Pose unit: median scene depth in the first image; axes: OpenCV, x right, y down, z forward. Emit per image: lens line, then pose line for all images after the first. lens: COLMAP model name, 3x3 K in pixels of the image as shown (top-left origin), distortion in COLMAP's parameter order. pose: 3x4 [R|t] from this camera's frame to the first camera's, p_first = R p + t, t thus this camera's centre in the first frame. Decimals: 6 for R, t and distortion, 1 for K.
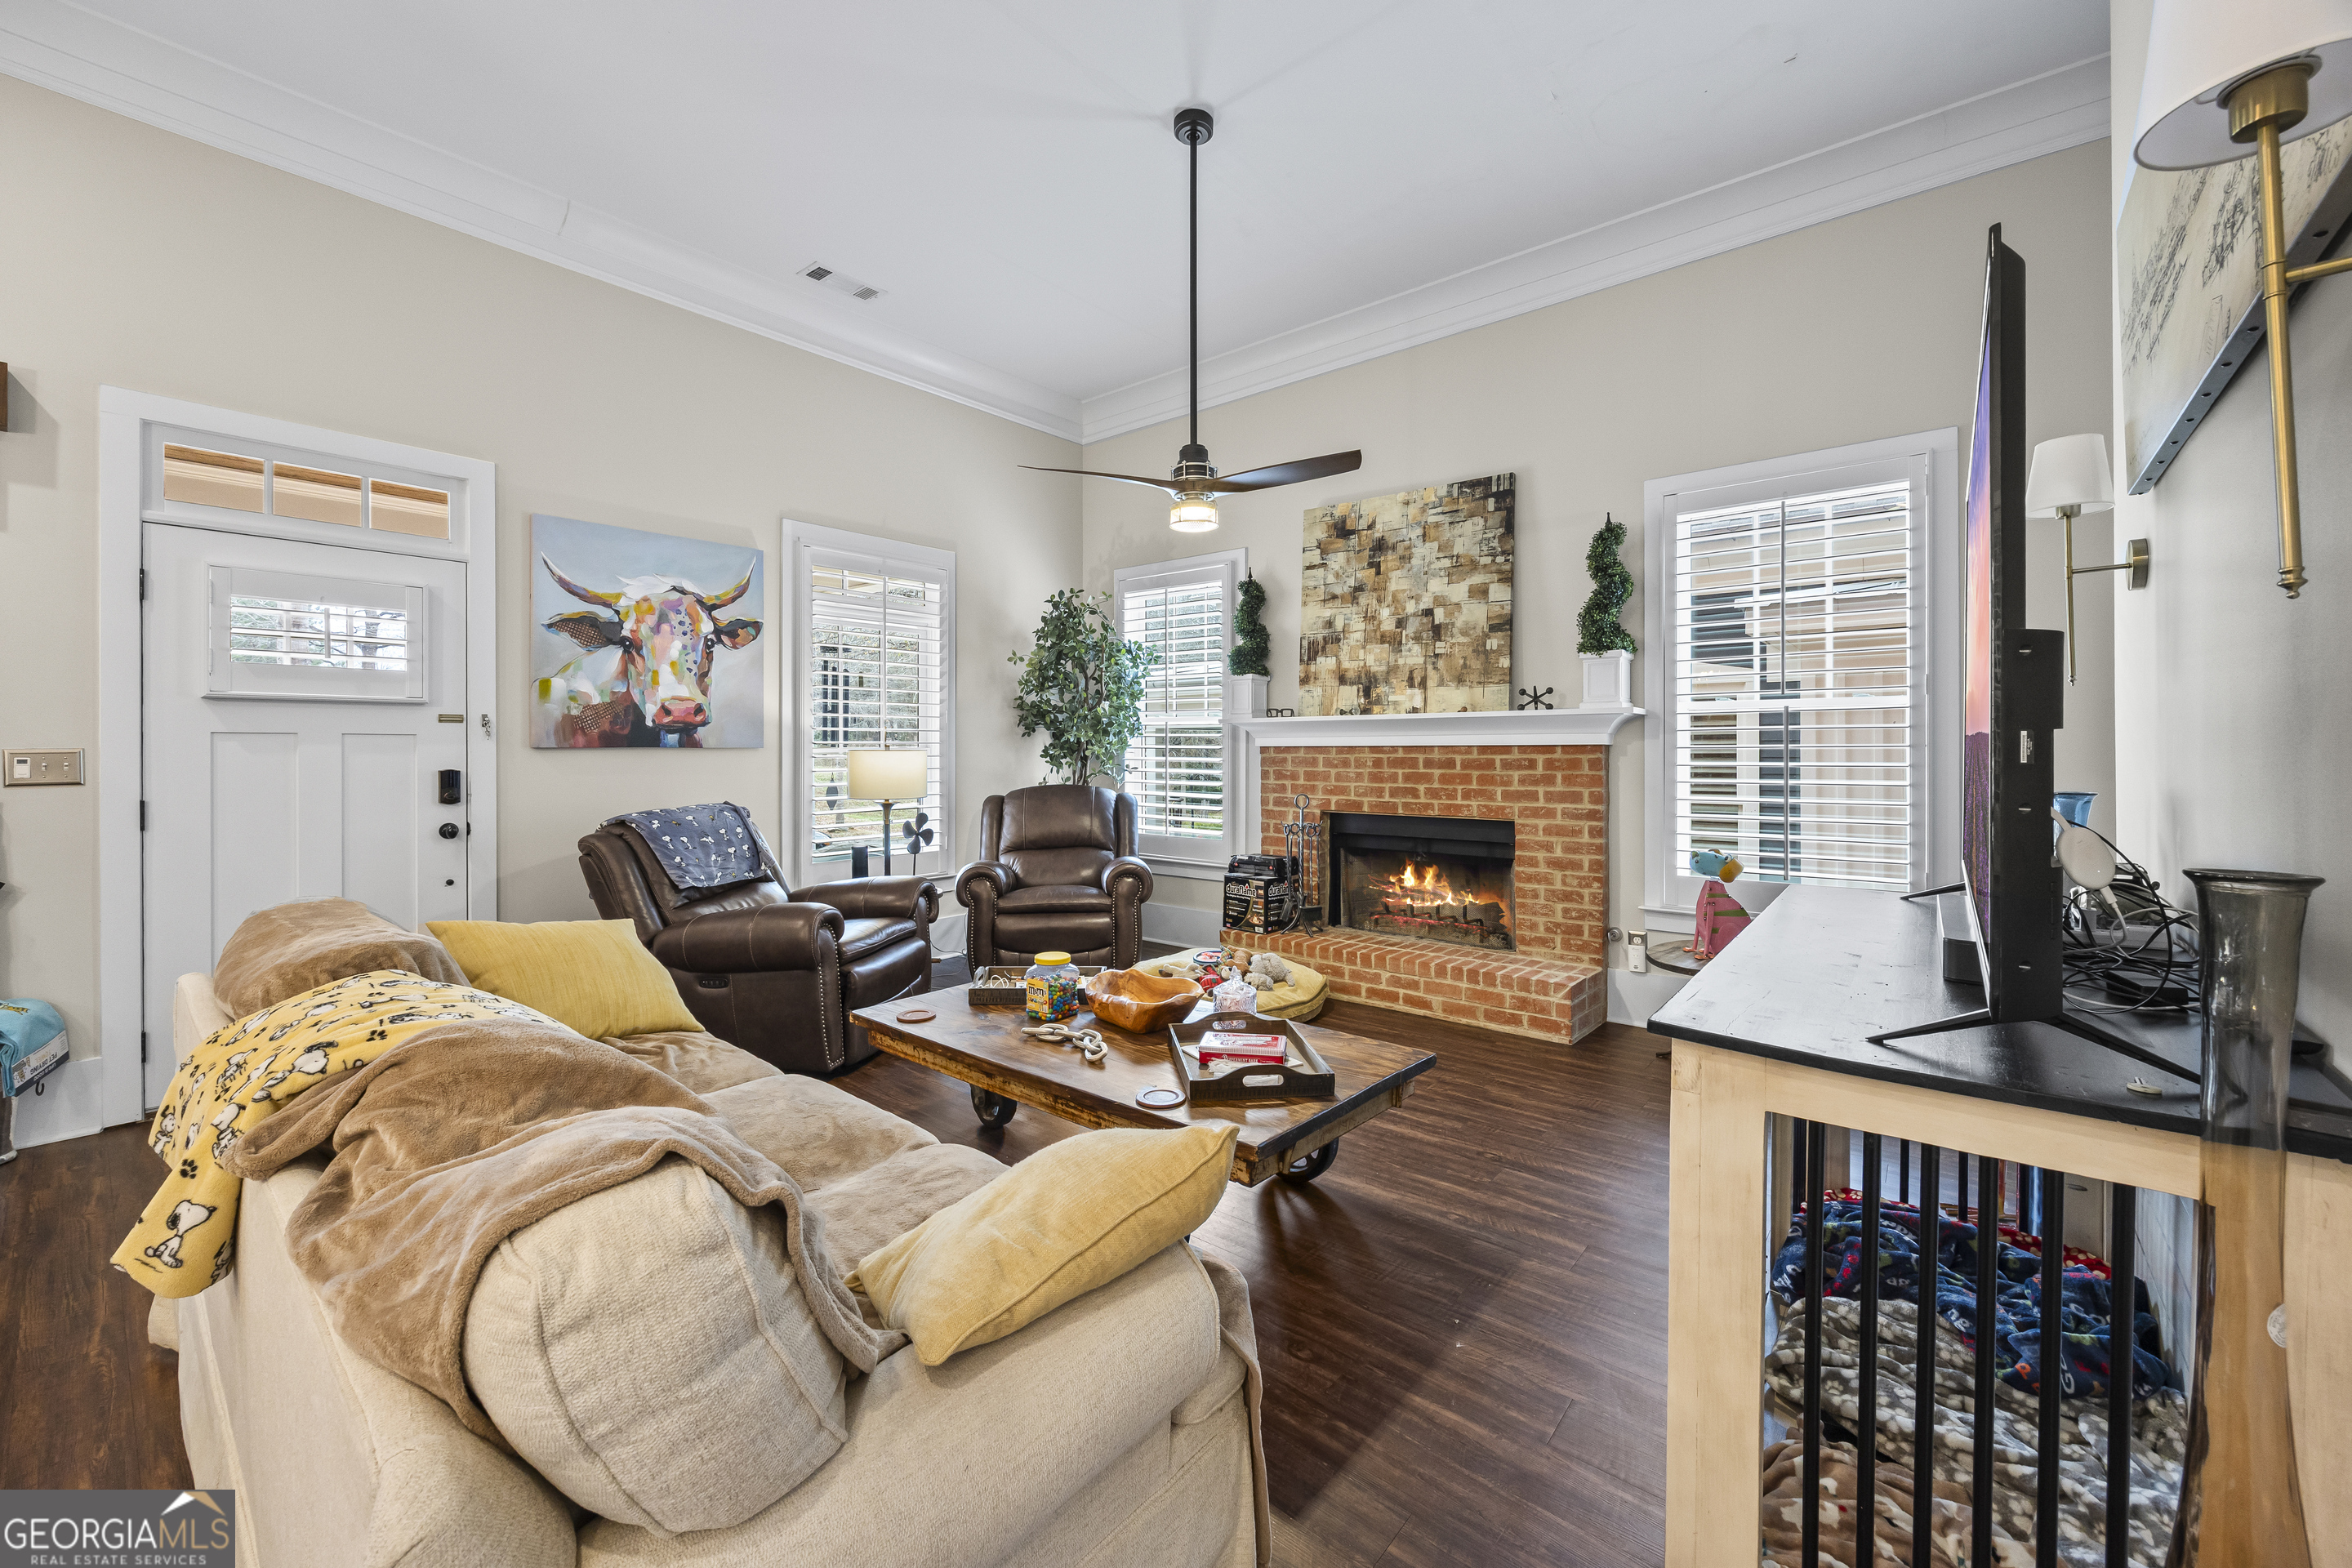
lens RADIAL K [[931.5, 0, 1172.5], [0, 931.5, 751.8], [0, 0, 1]] dist [-0.004239, 0.000190]
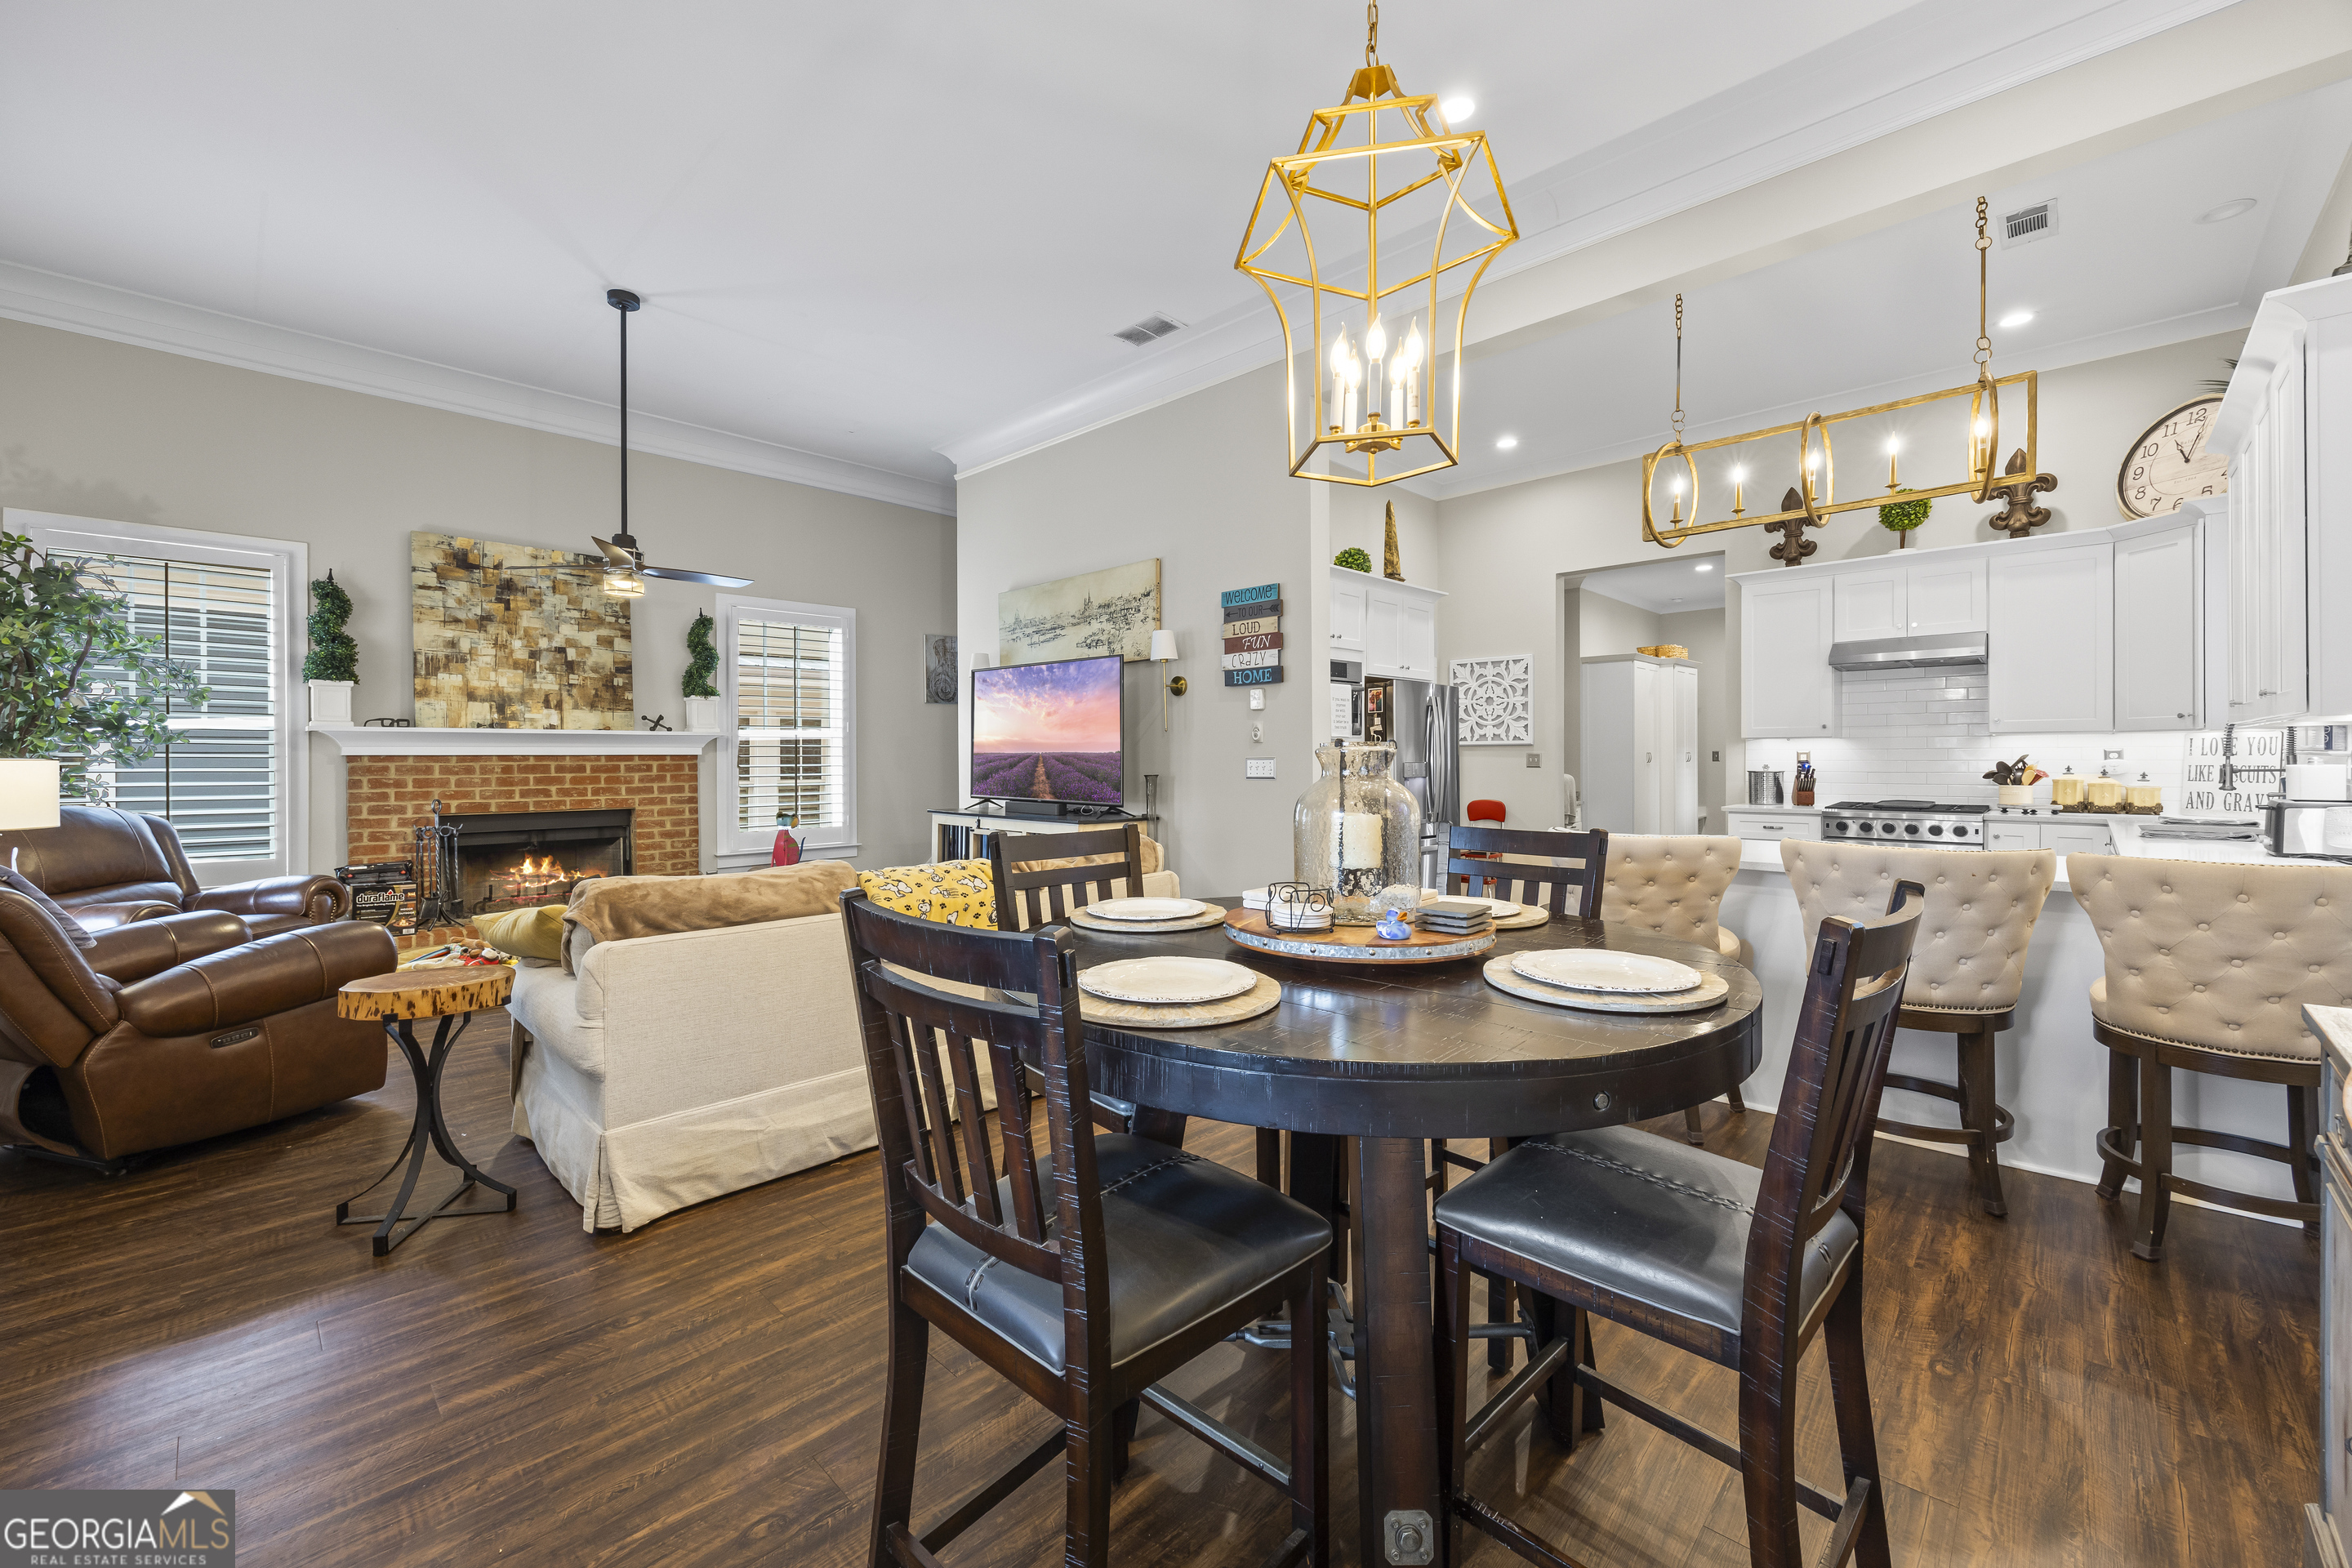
lens RADIAL K [[946.3, 0, 1176.1], [0, 946.3, 762.7], [0, 0, 1]] dist [0.000655, -0.000217]
pose [[0.072064, -0.006211, 0.997381, -0.979715], [0.004079, 0.999974, 0.005933, -0.000437], [-0.997392, 0.003641, 0.072087, 0.072819]]
